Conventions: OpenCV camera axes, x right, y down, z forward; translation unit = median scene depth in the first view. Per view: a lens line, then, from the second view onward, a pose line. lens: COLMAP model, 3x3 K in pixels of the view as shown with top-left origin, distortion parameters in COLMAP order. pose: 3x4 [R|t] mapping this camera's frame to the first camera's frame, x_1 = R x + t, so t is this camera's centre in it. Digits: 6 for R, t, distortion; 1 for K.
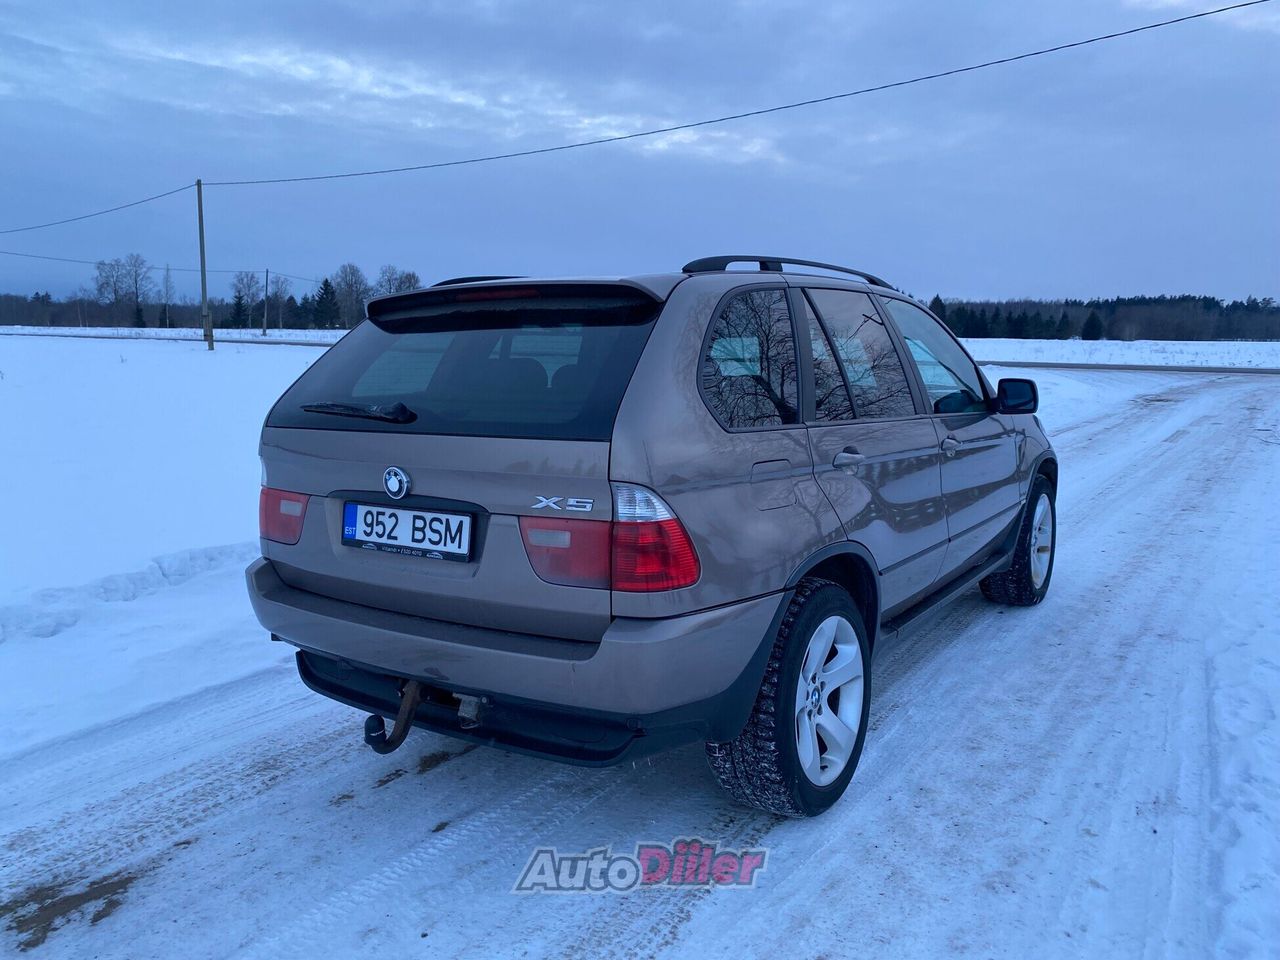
lens RADIAL K [[984.4, 0, 633.0], [0, 984.4, 474.2], [0, 0, 1]] dist [0.021149, -0.017557]
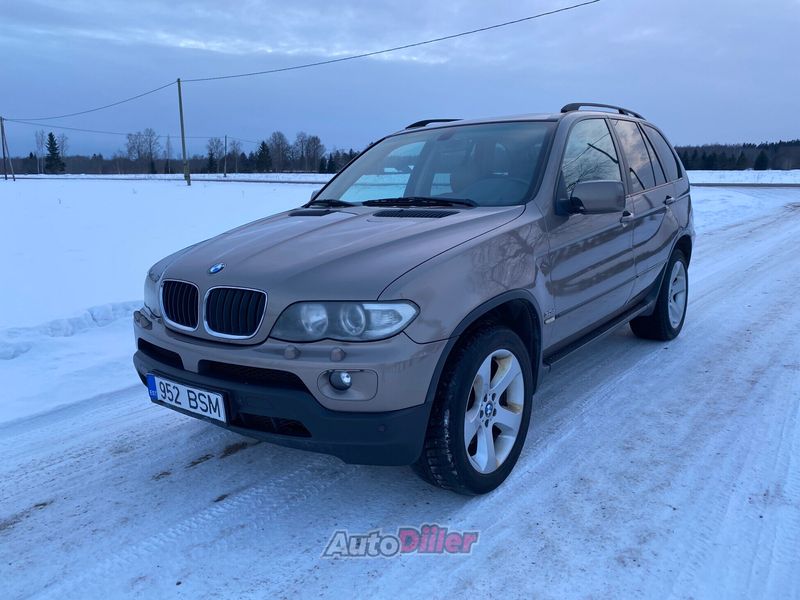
lens RADIAL K [[615.3, 0, 395.9], [0, 615.3, 302.4], [0, 0, 1]] dist [0.021149, -0.017557]
pose [[0.995622, 0.000505, -0.093469, 0.123138], [0.005683, 0.997809, 0.065923, 0.025784], [0.093298, -0.066165, 0.993437, 0.170442]]
